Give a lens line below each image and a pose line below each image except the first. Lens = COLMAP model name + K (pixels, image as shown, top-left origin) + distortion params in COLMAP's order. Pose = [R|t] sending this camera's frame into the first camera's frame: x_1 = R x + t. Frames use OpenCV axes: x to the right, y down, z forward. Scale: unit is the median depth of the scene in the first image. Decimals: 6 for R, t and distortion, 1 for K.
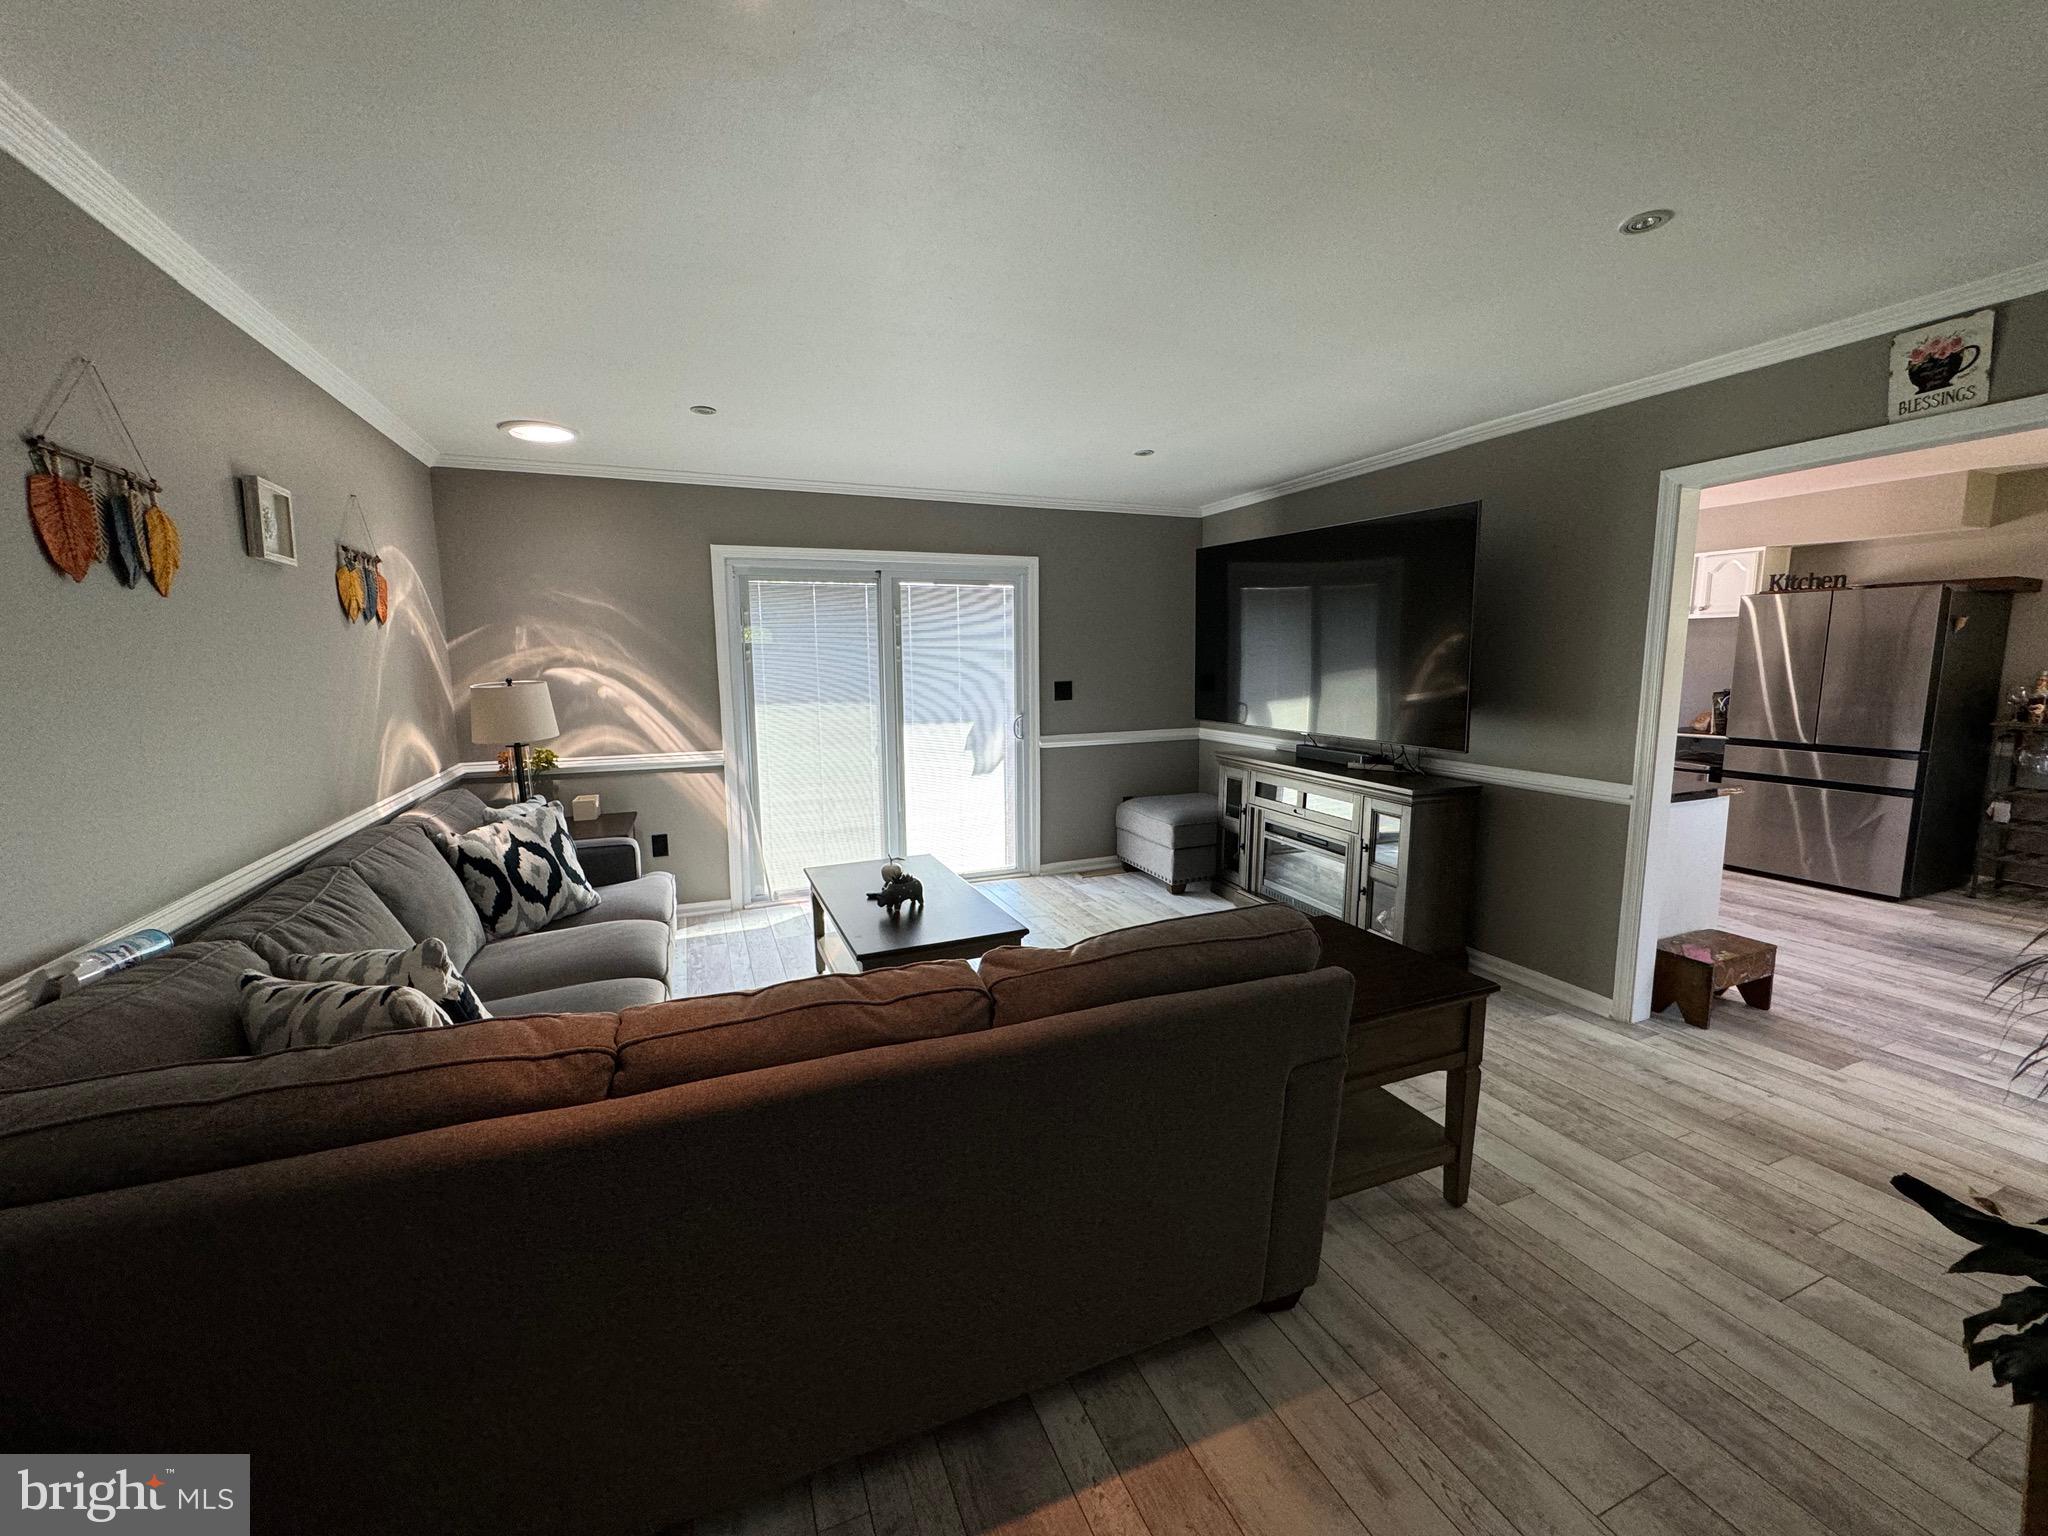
lens RADIAL K [[814.9, 0, 1021.3], [0, 814.9, 764.4], [0, 0, 1]] dist [-0.002796, 0.000661]
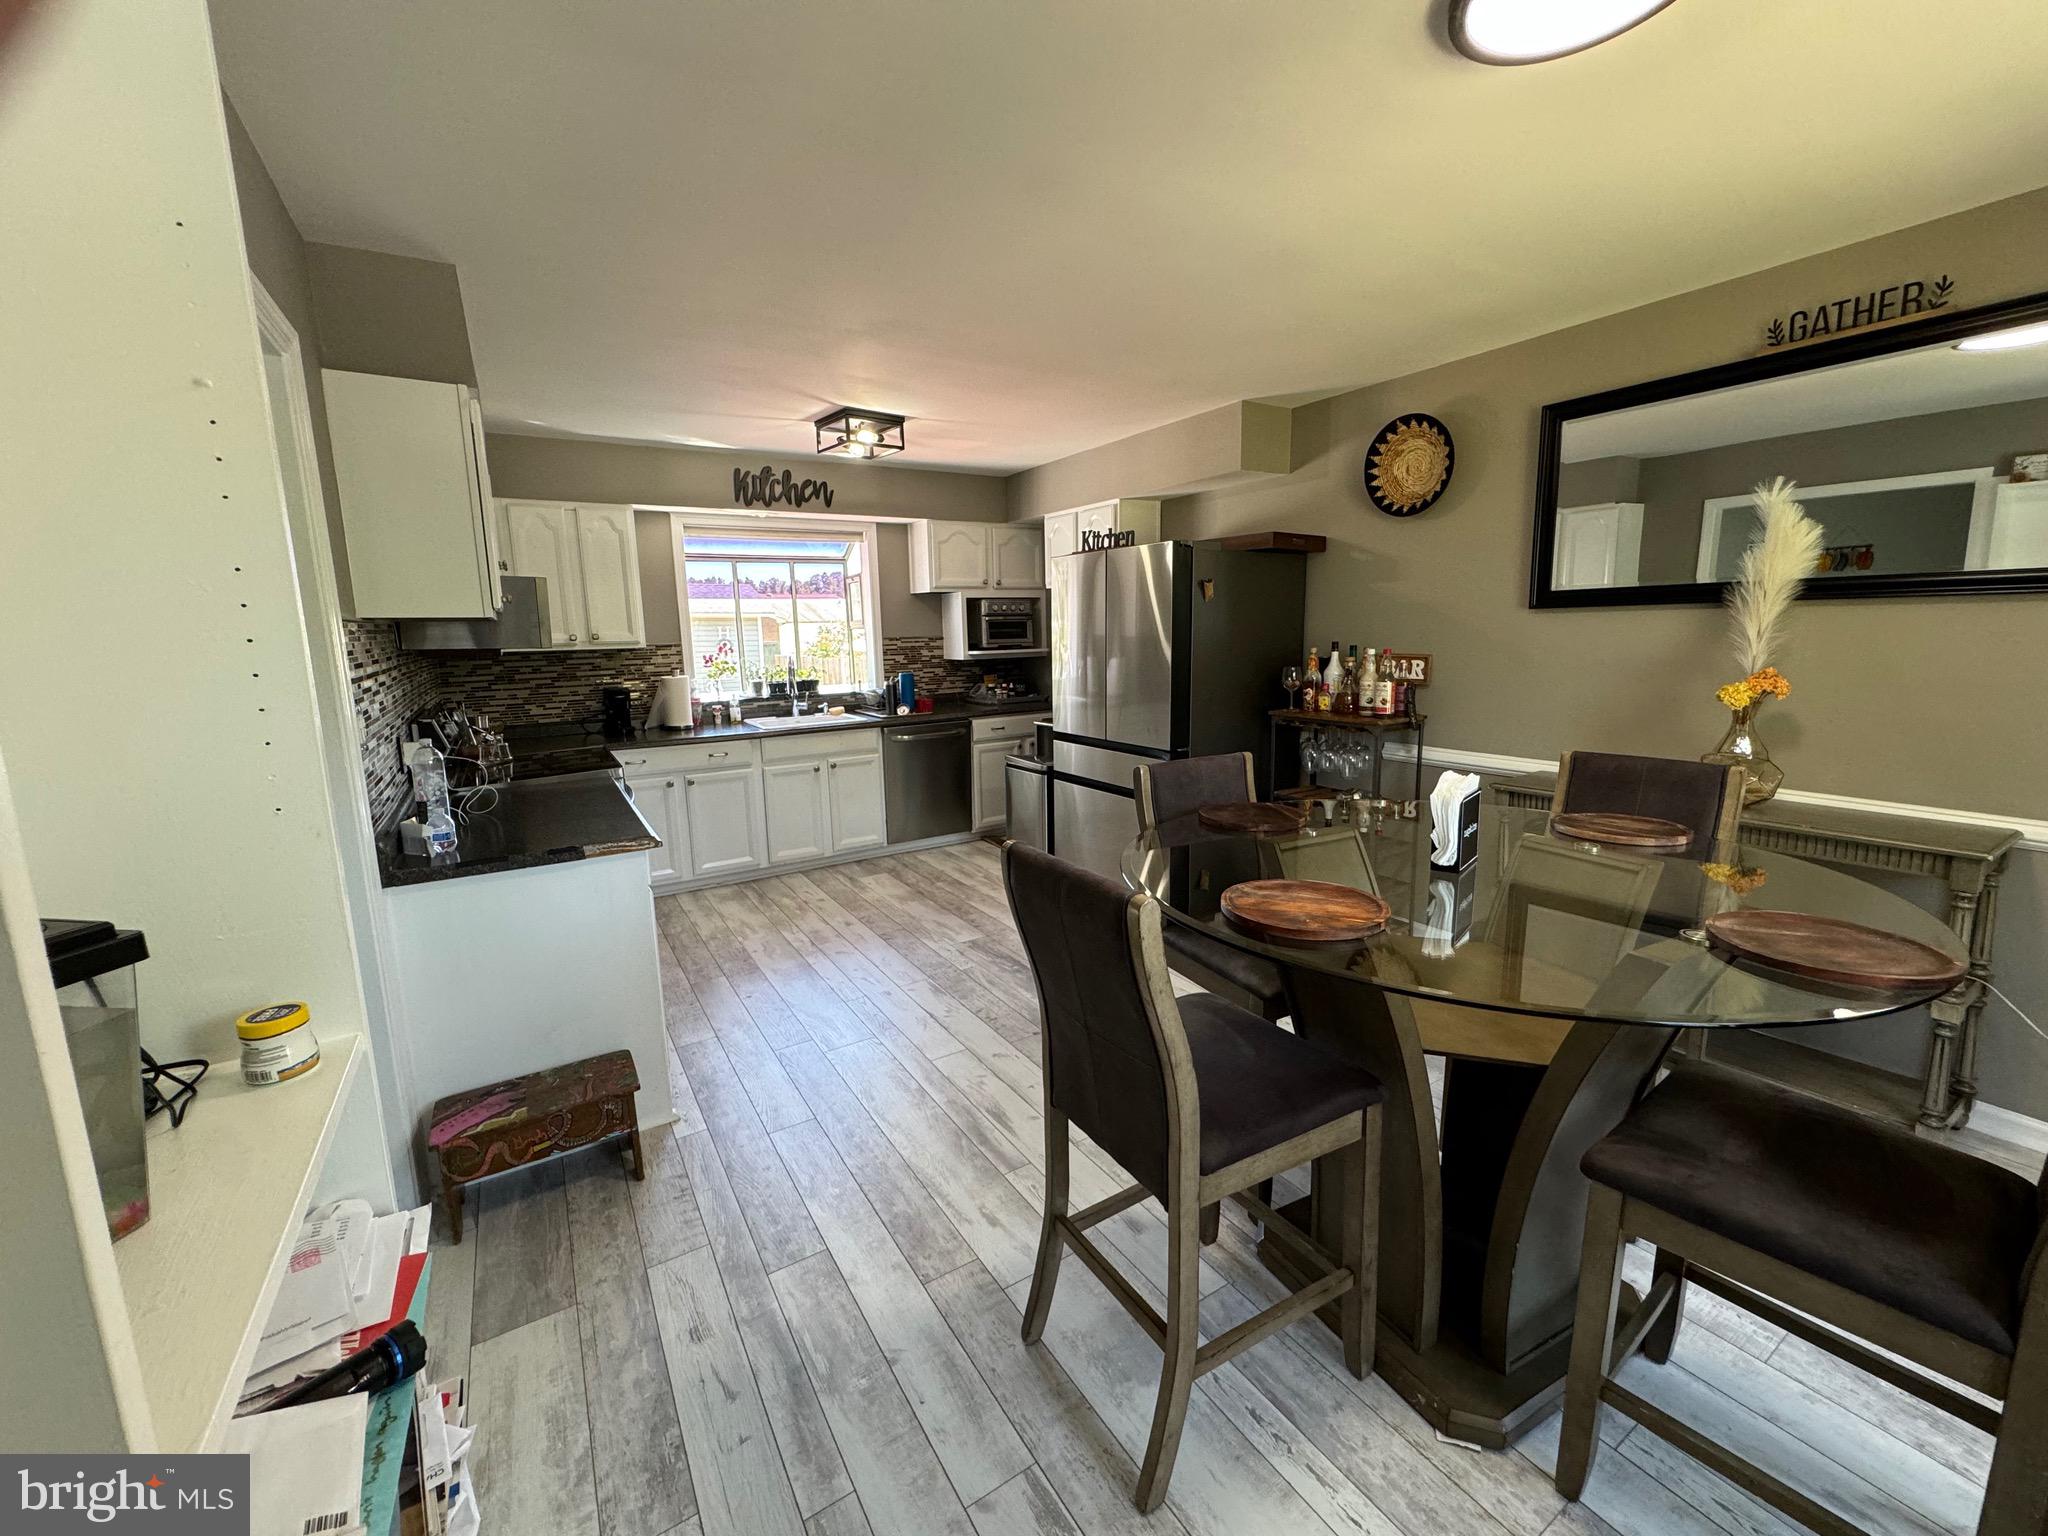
lens RADIAL K [[814.9, 0, 1021.3], [0, 814.9, 764.4], [0, 0, 1]] dist [-0.002796, 0.000661]
pose [[0.986847, -0.036260, 0.157537, 1.134218], [0.030962, 0.998874, 0.035958, -0.049018], [-0.158664, -0.030607, 0.986858, 0.309616]]
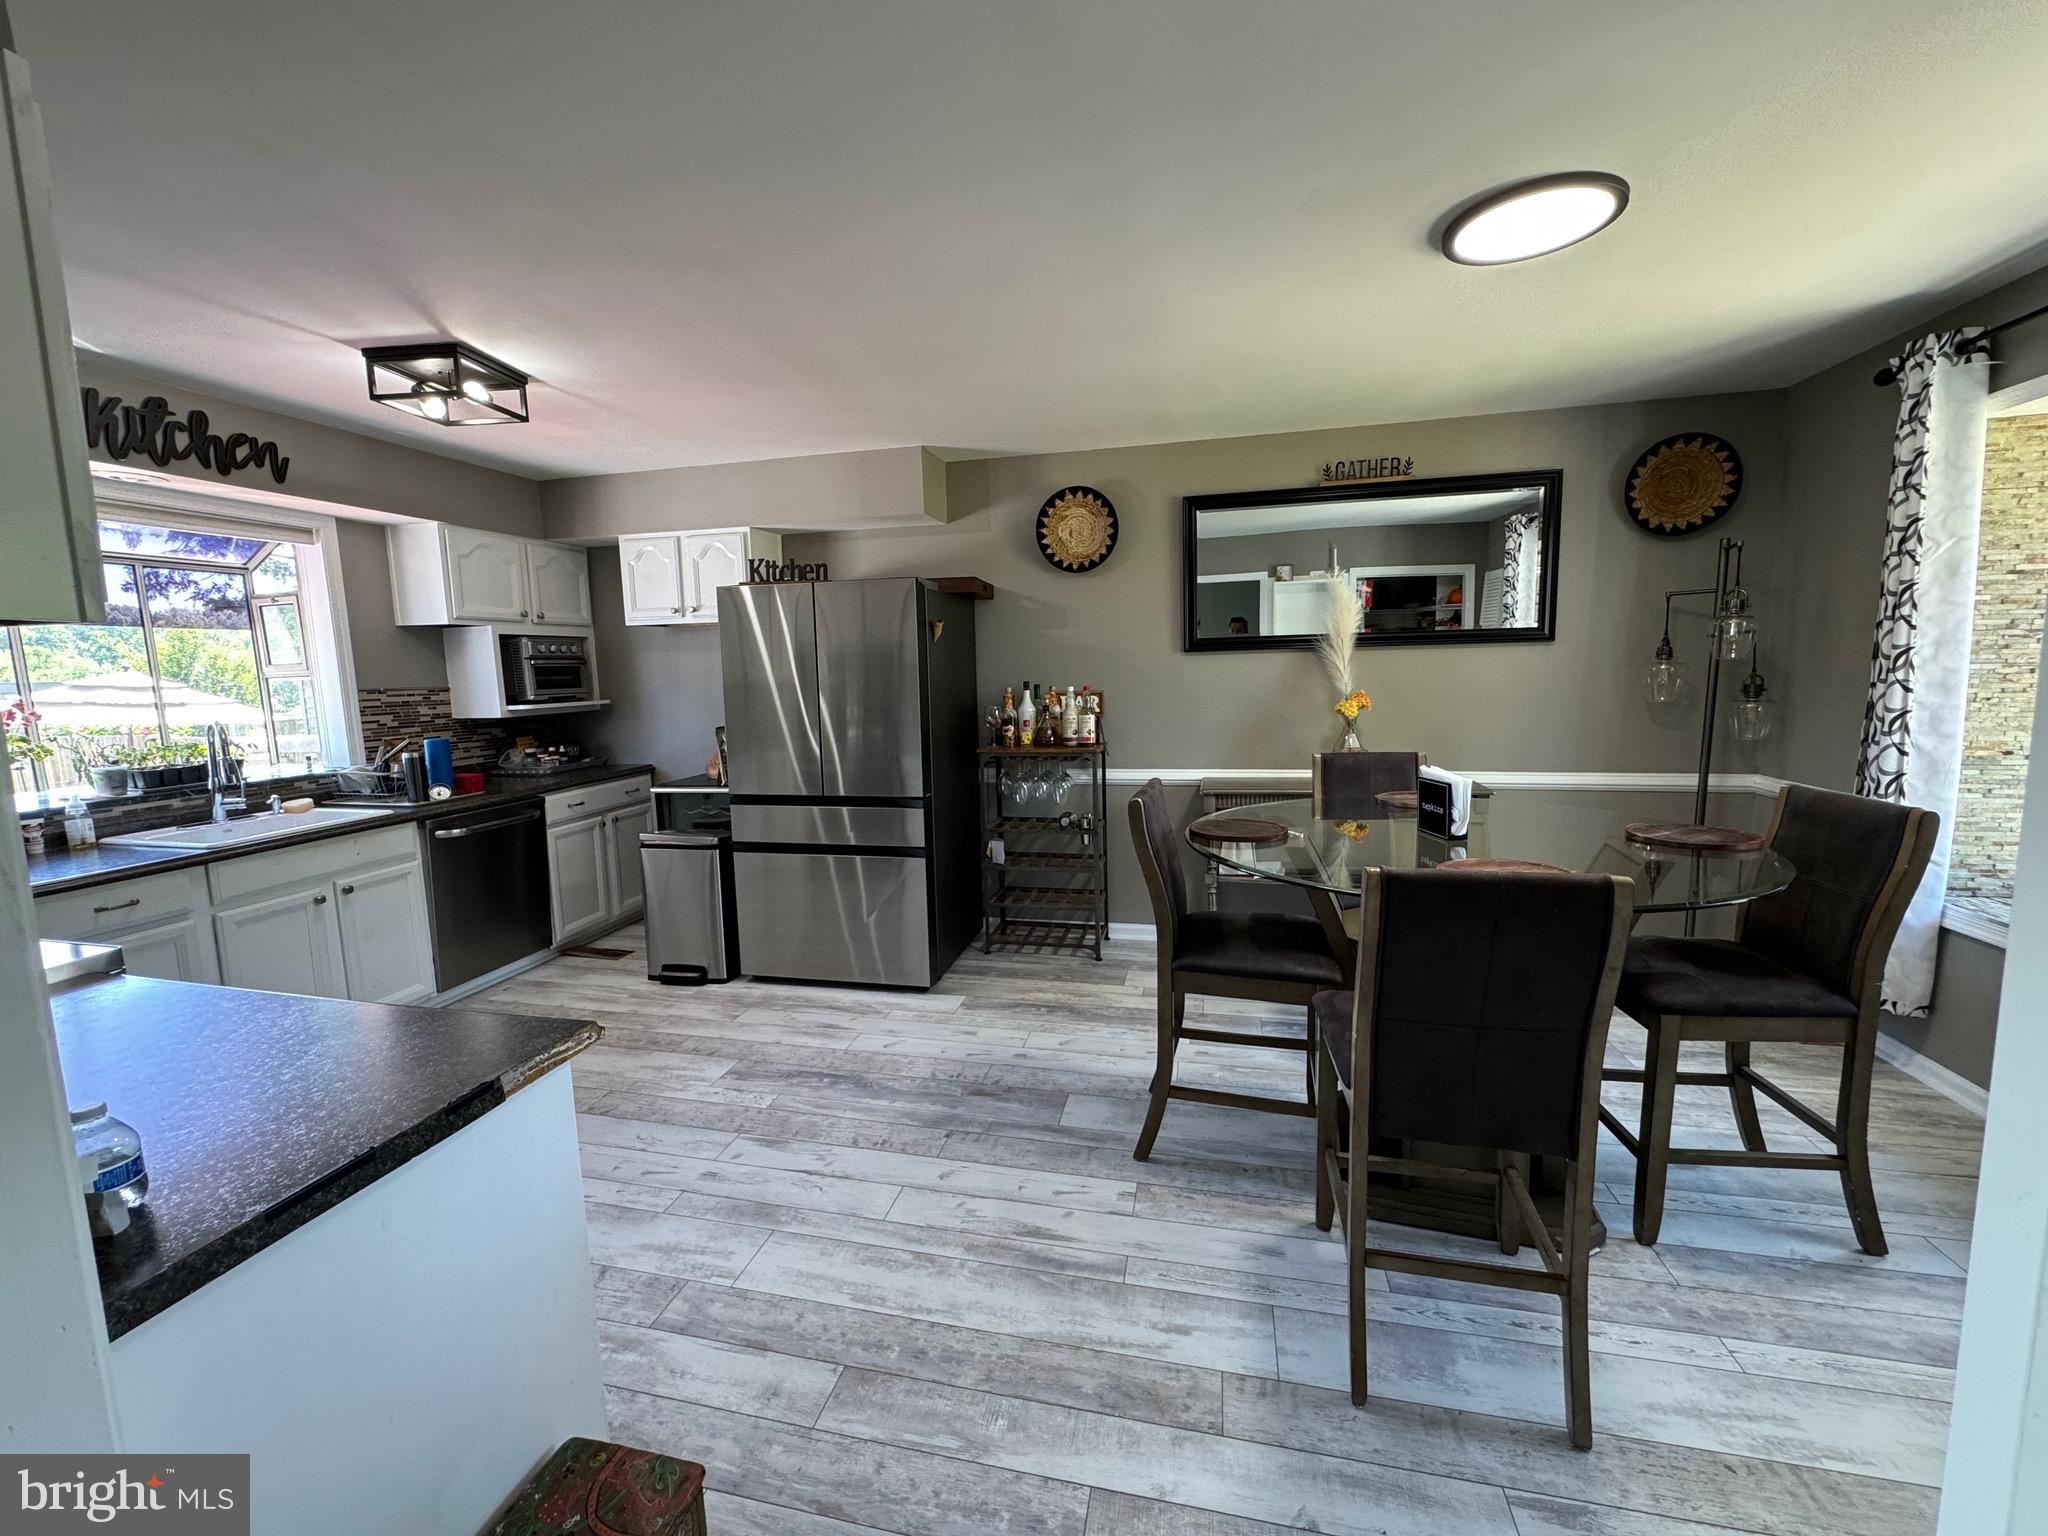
lens RADIAL K [[814.9, 0, 1021.3], [0, 814.9, 764.4], [0, 0, 1]] dist [-0.002796, 0.000661]
pose [[0.585271, -0.099939, 0.804655, 0.747312], [0.123518, 0.991782, 0.033339, -0.081911], [-0.801375, 0.079877, 0.592805, 0.643196]]
